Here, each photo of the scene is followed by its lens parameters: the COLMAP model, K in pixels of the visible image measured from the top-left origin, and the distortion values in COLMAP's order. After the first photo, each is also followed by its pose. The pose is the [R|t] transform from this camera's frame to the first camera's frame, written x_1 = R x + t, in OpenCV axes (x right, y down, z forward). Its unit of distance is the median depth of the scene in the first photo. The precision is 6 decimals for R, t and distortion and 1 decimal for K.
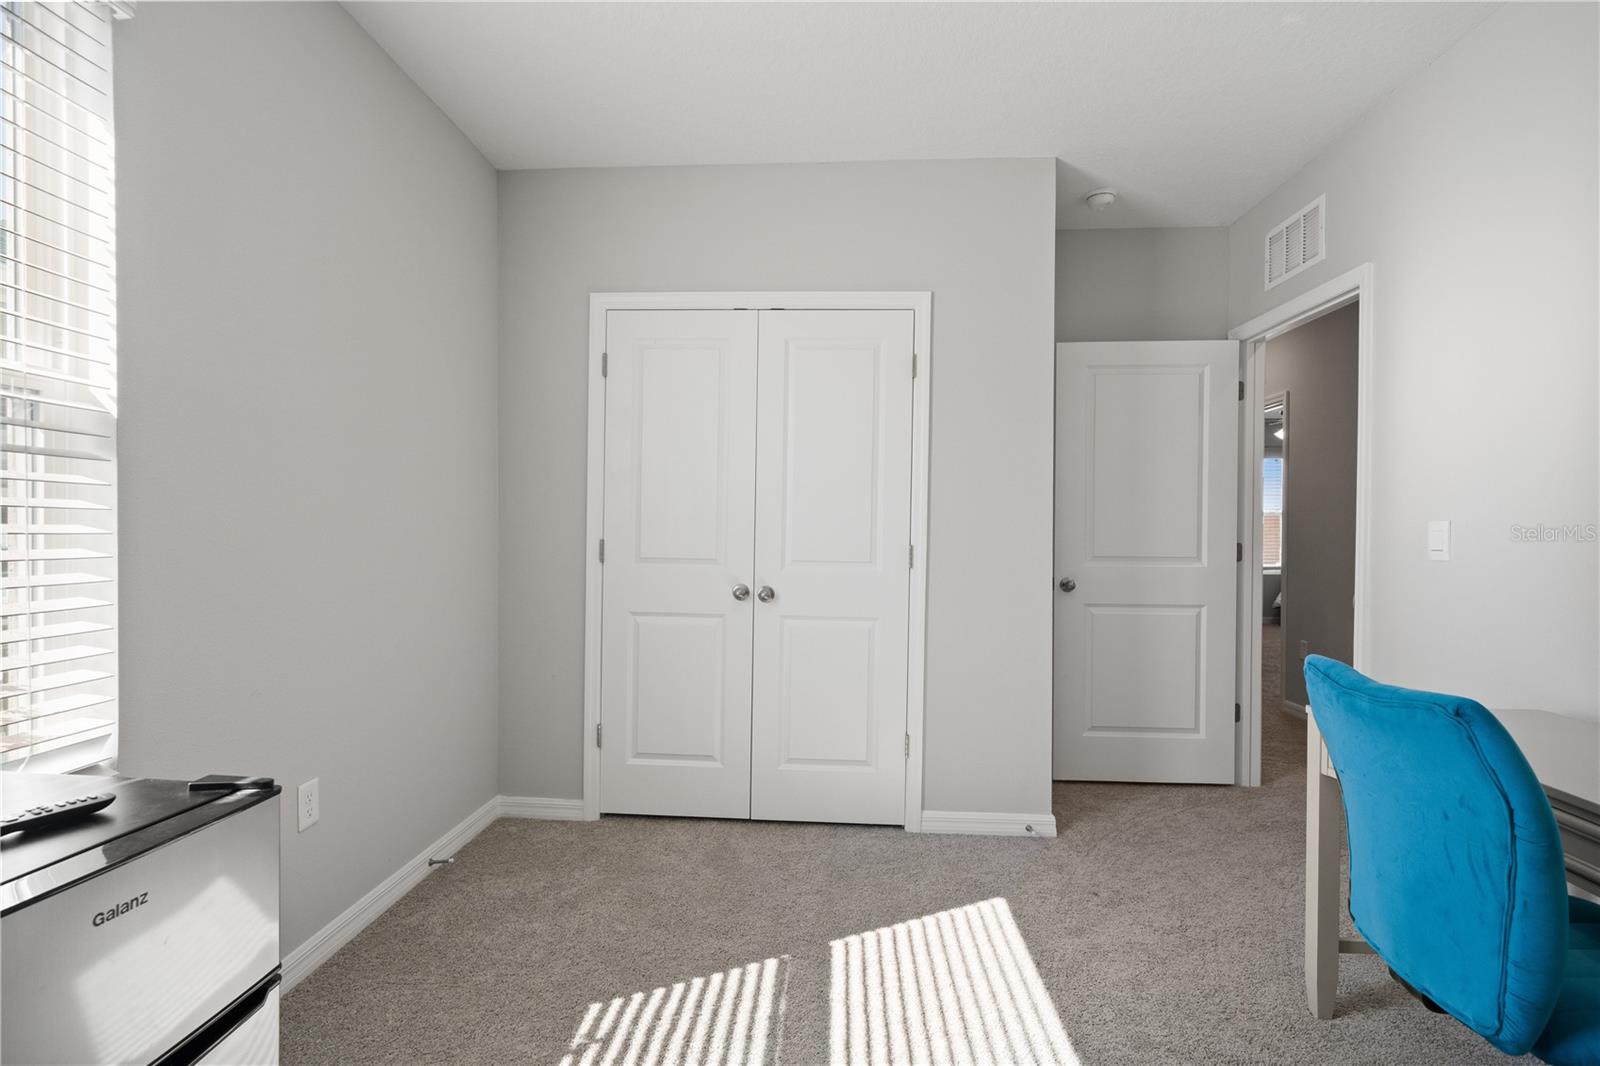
lens RADIAL K [[760.2, 0, 797.5], [0, 760.2, 533.0], [0, 0, 1]] dist [0.001853, -0.000639]
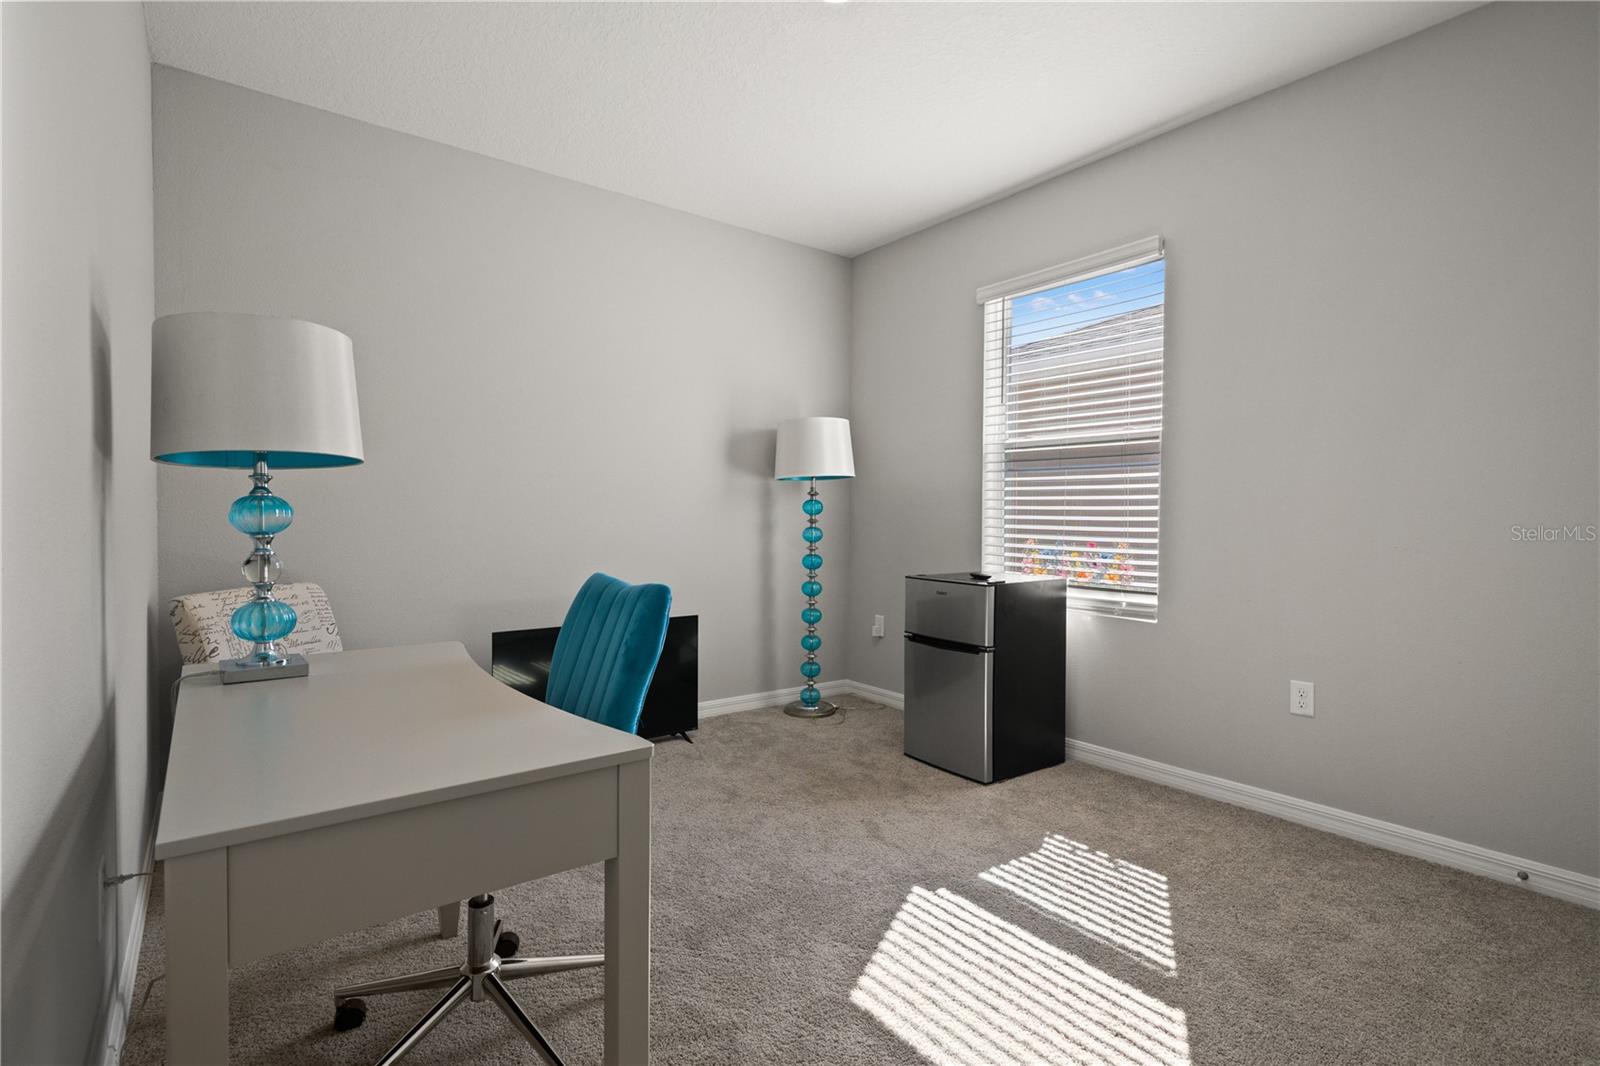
lens RADIAL K [[760.2, 0, 801.5], [0, 760.2, 529.2], [0, 0, 1]] dist [0.001853, -0.000639]
pose [[-0.759832, -0.001150, -0.650119, 0.909406], [-0.002741, 0.999995, 0.001435, 0.059199], [0.650114, 0.002873, -0.759831, 1.452808]]
